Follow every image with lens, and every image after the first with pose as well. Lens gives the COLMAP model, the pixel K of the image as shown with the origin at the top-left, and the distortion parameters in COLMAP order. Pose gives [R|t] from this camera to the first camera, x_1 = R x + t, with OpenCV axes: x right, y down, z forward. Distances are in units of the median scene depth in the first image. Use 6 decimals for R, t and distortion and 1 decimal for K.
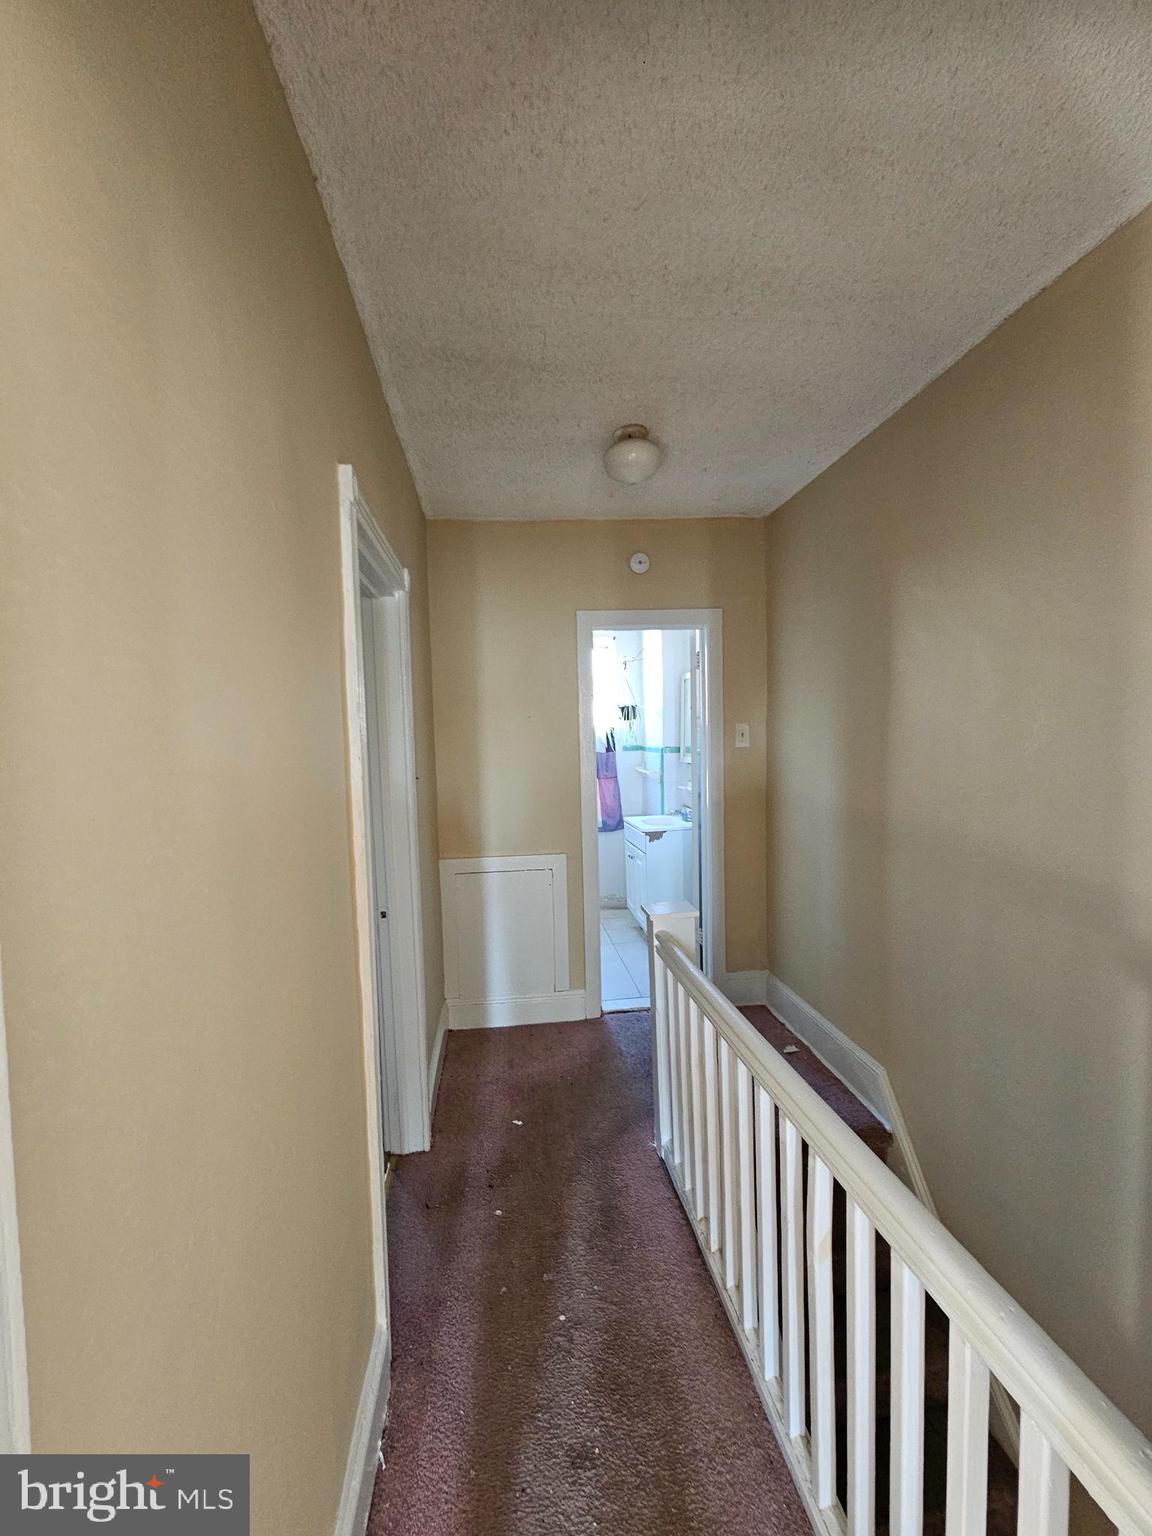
lens RADIAL K [[630.7, 0, 575.7], [0, 630.7, 764.8], [0, 0, 1]] dist [-0.004323, 0.000334]
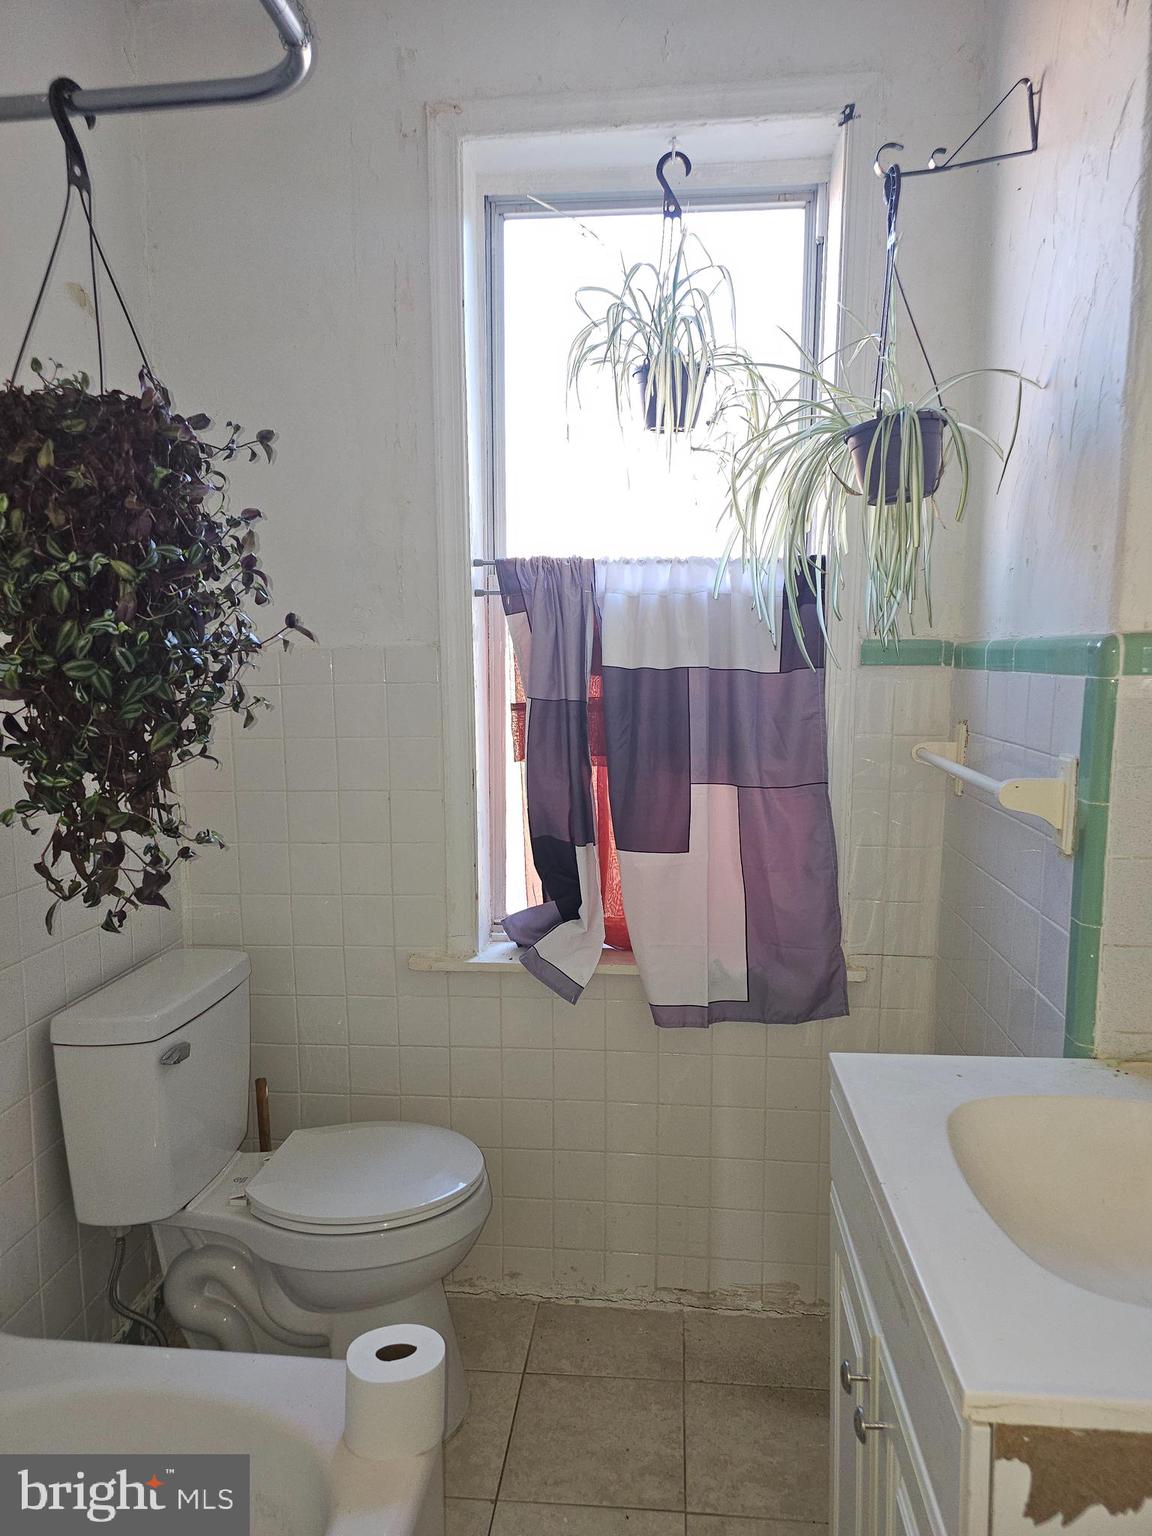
lens RADIAL K [[1028.0, 0, 575.9], [0, 1028.0, 773.8], [0, 0, 1]] dist [0.051916, -0.033182]
pose [[0.975679, 0.050049, -0.213414, 0.061008], [-0.038283, 0.997529, 0.058912, -0.003250], [0.215835, -0.049309, 0.975184, 0.672537]]
